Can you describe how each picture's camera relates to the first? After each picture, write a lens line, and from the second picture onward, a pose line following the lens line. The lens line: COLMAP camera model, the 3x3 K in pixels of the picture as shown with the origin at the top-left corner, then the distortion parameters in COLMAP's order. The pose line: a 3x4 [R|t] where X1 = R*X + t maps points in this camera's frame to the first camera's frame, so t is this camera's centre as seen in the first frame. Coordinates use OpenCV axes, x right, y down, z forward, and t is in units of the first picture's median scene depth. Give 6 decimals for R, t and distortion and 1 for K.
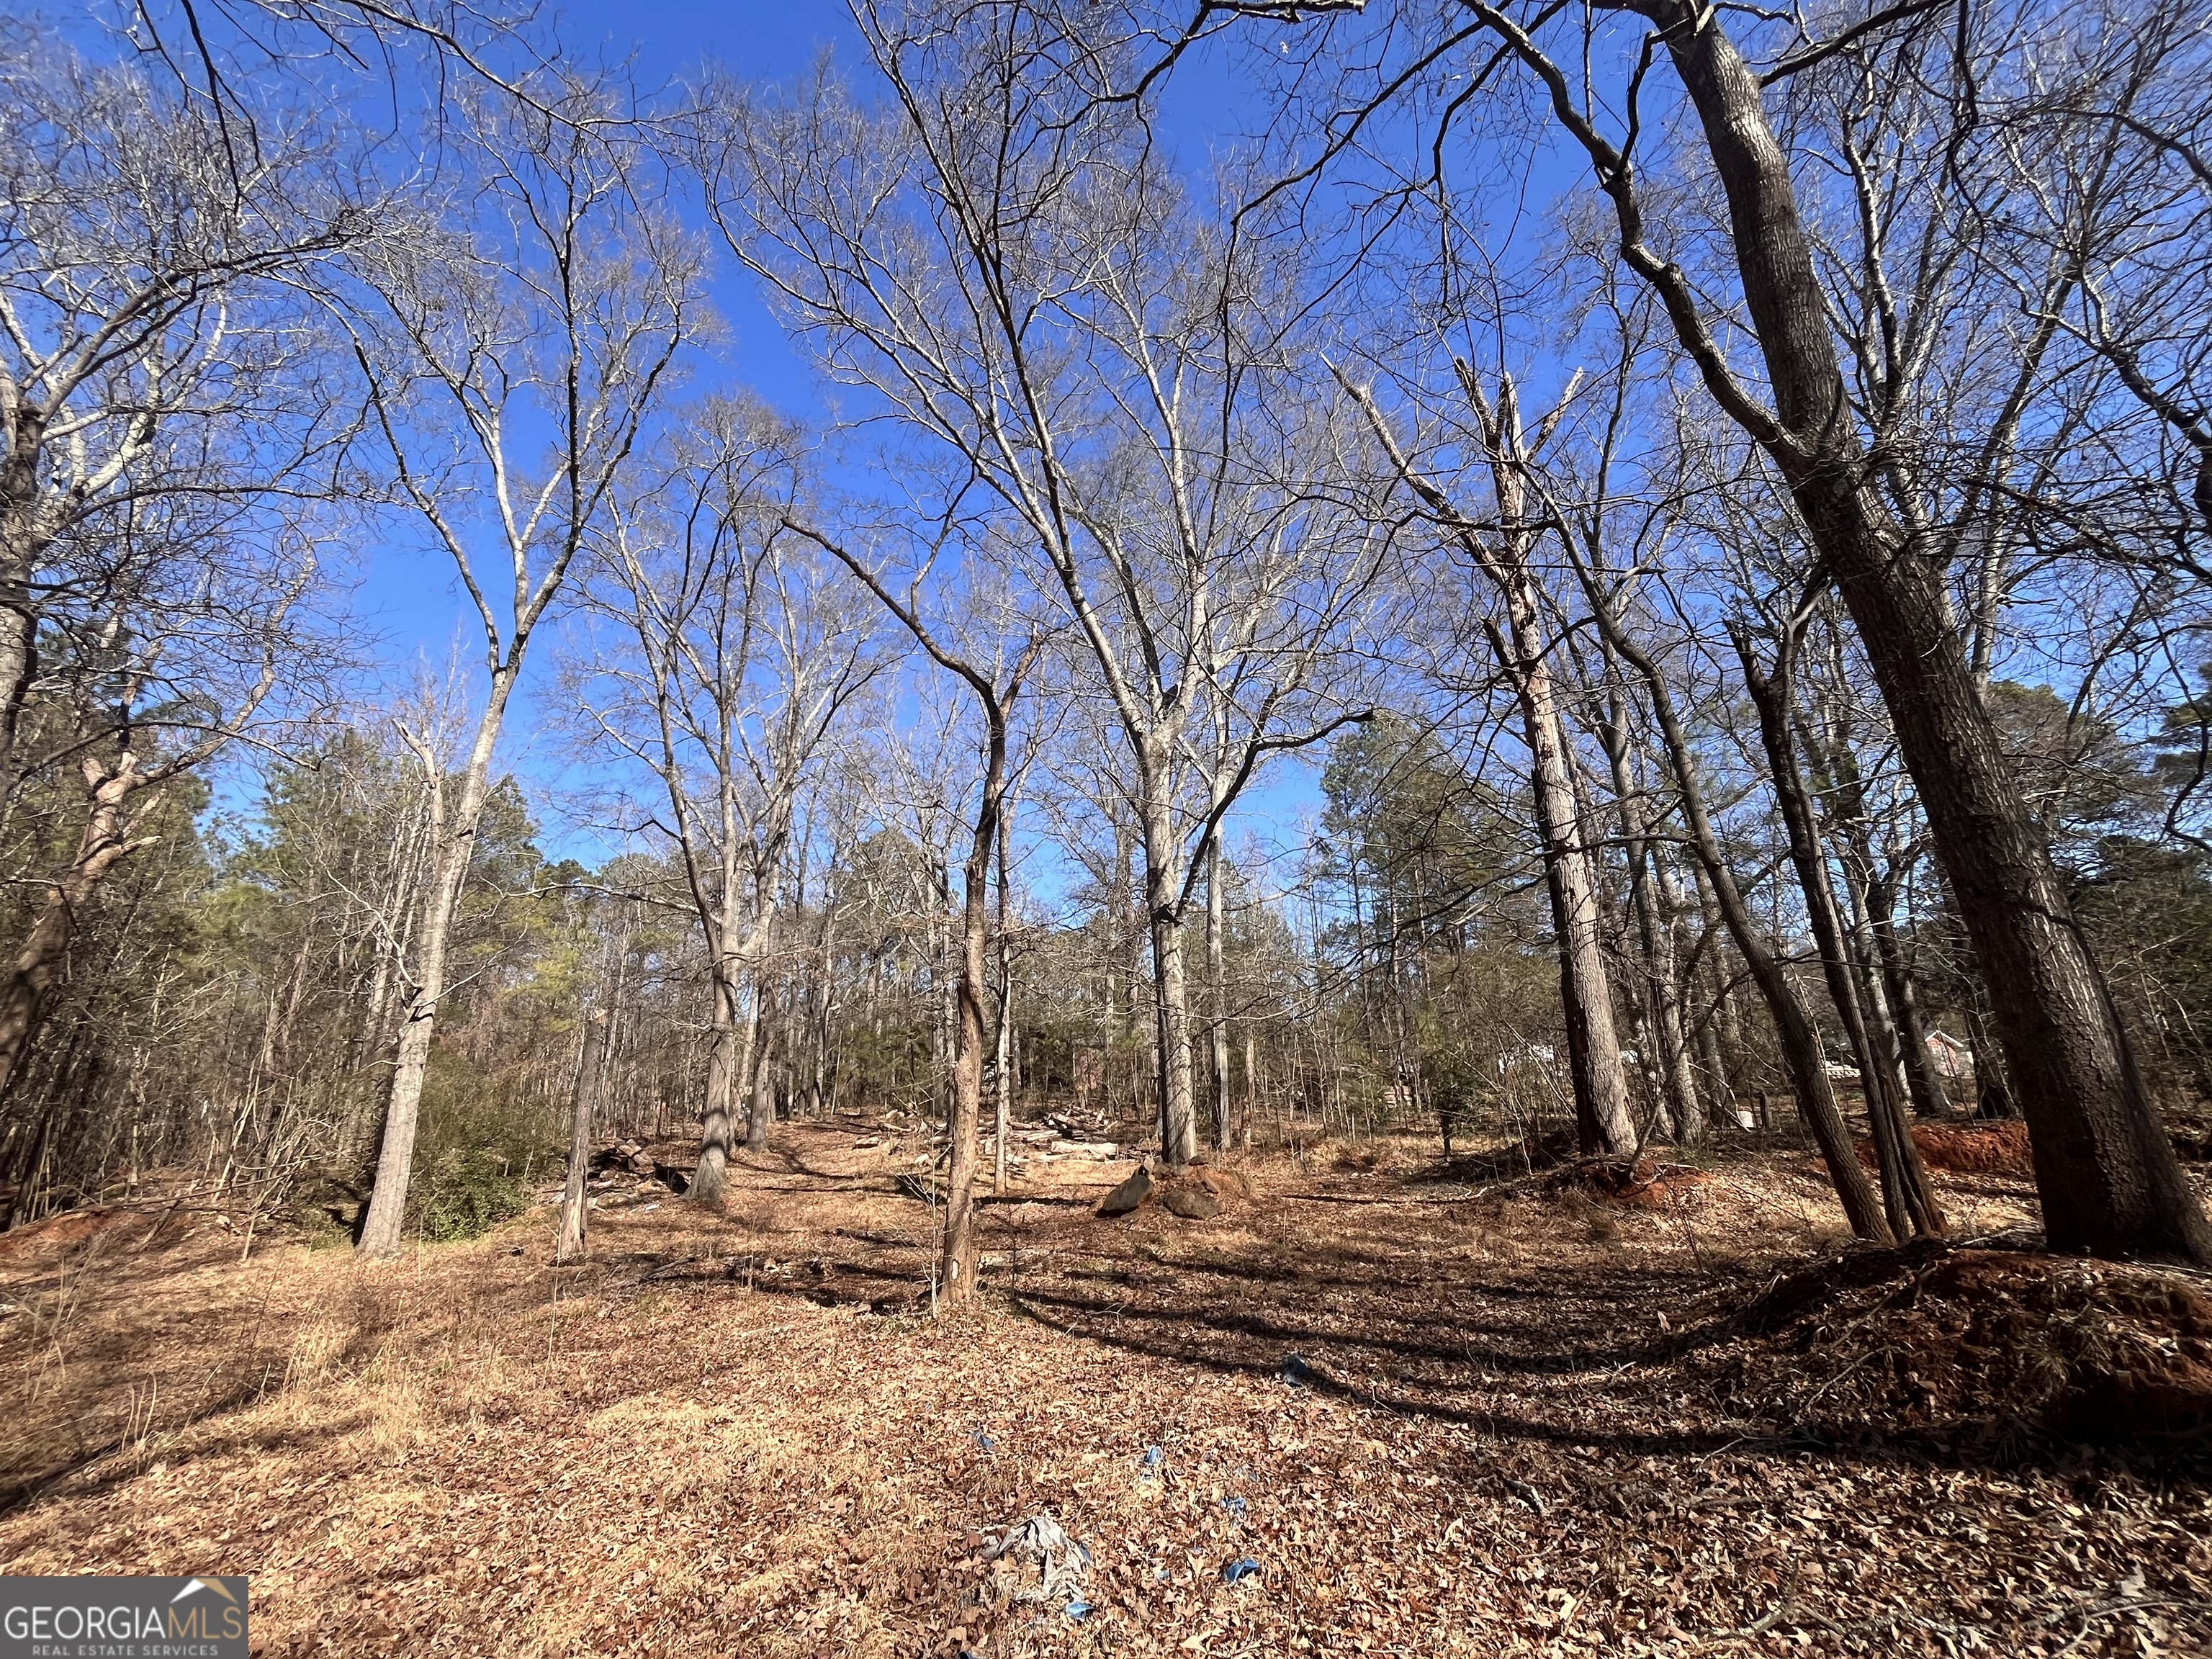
lens RADIAL K [[890.4, 0, 1095.6], [0, 890.4, 826.5], [0, 0, 1]] dist [-0.006447, 0.000460]
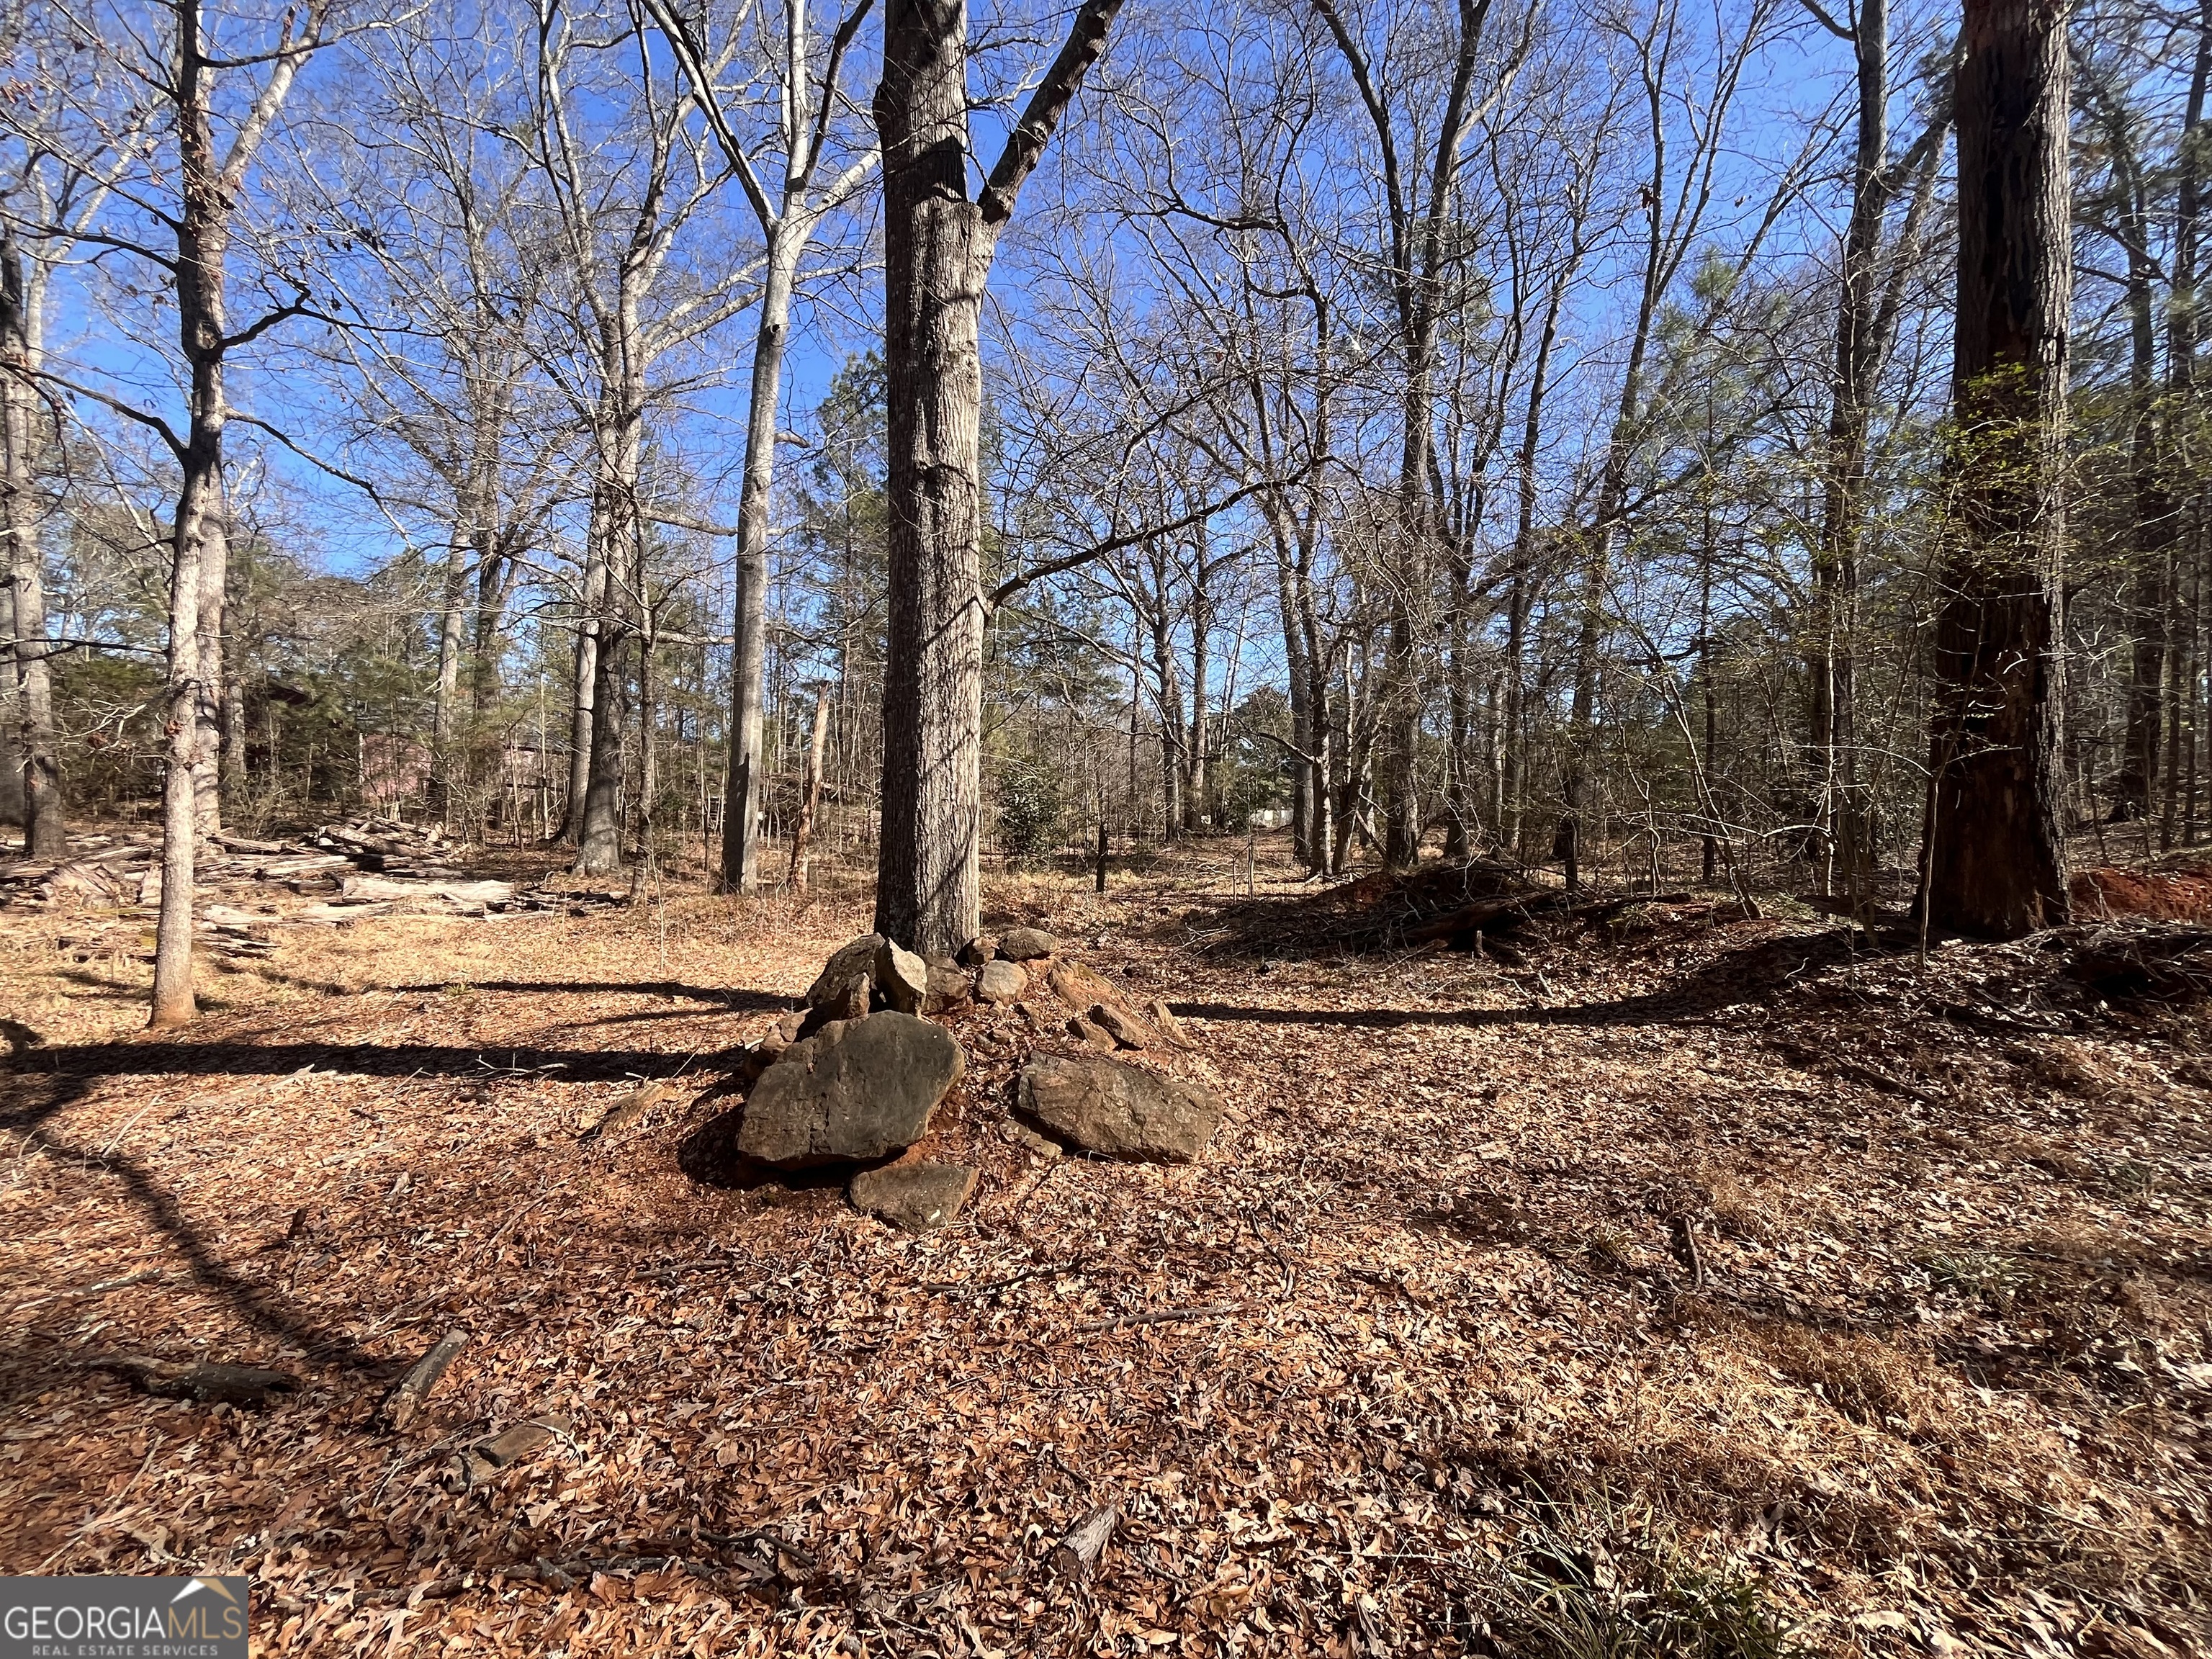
lens RADIAL K [[890.4, 0, 1095.6], [0, 890.4, 826.5], [0, 0, 1]] dist [-0.006447, 0.000460]
pose [[0.770821, 0.040505, 0.635762, -0.061442], [-0.217867, 0.954562, 0.203335, 0.221688], [-0.598639, -0.295247, 0.744622, 0.636686]]
